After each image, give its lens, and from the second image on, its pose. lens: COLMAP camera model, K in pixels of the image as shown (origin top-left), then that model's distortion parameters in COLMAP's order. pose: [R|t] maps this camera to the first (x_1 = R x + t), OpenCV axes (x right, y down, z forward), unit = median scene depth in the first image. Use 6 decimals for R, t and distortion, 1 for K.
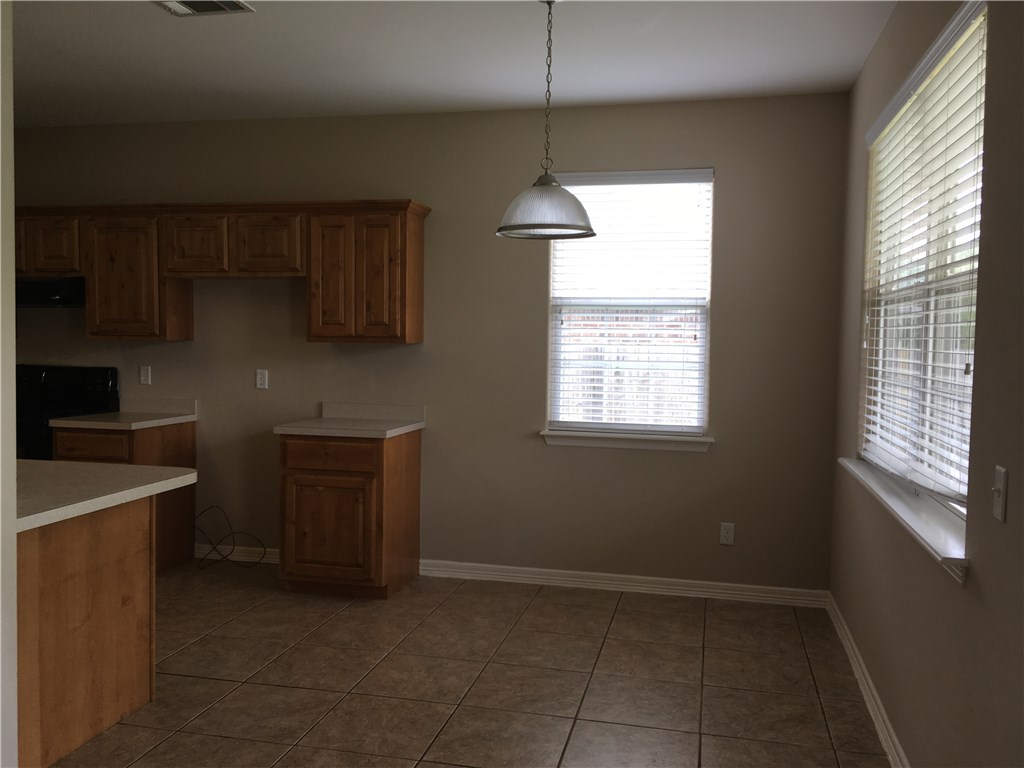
lens RADIAL K [[872.8, 0, 512.0], [0, 872.8, 384.0], [0, 0, 1]] dist [0.085321, -0.135977]
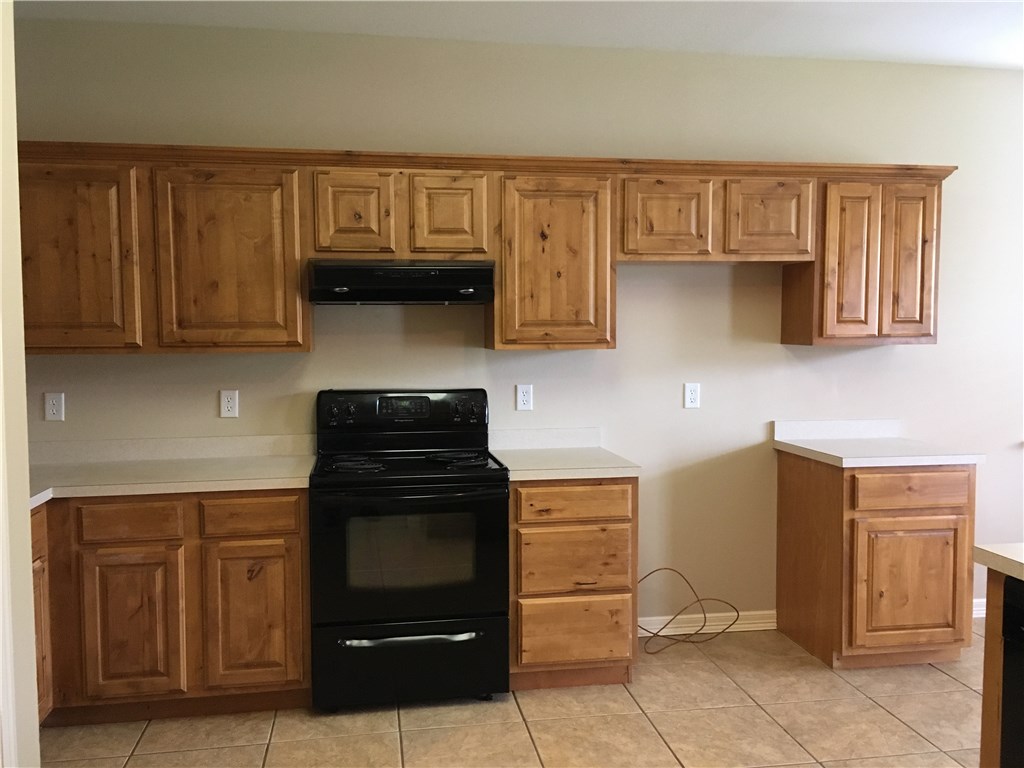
lens RADIAL K [[872.8, 0, 512.0], [0, 872.8, 384.0], [0, 0, 1]] dist [0.085321, -0.135977]
pose [[0.922188, -0.043898, 0.384243, -0.791772], [0.038008, 0.999015, 0.022915, -0.042503], [-0.384870, -0.006528, 0.922948, 0.387825]]
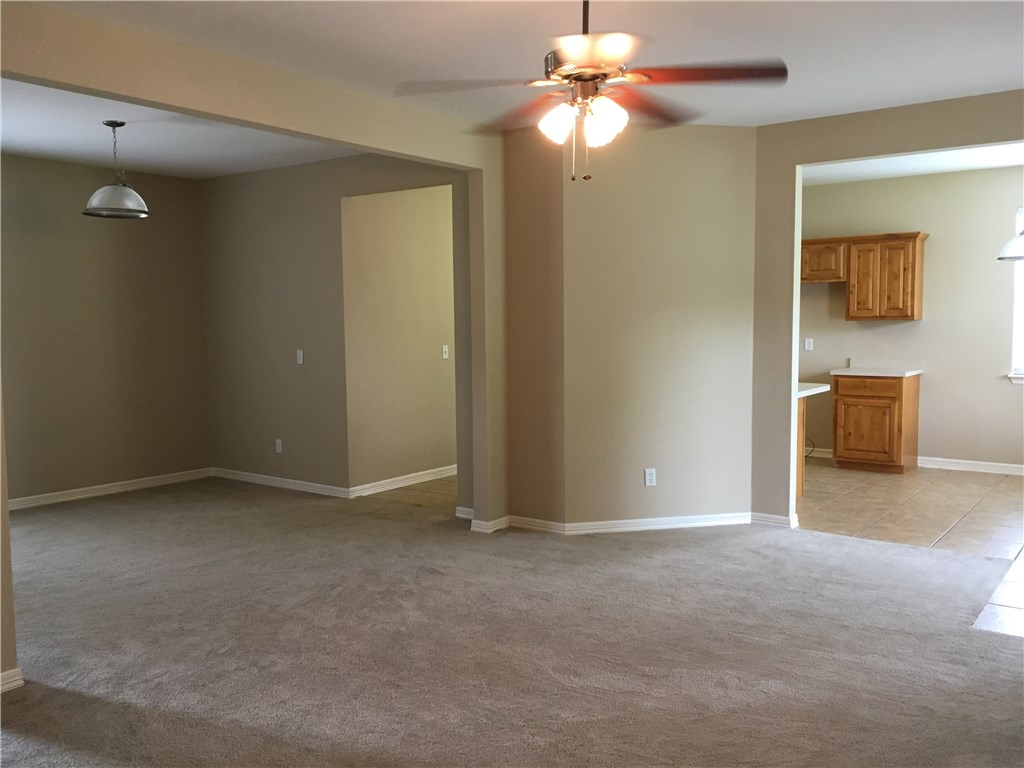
lens RADIAL K [[872.8, 0, 512.0], [0, 872.8, 384.0], [0, 0, 1]] dist [0.085321, -0.135977]
pose [[0.912278, 0.006957, -0.409514, -0.128349], [0.003377, 0.999694, 0.024507, 0.029190], [0.409559, -0.023740, 0.911975, -0.794732]]
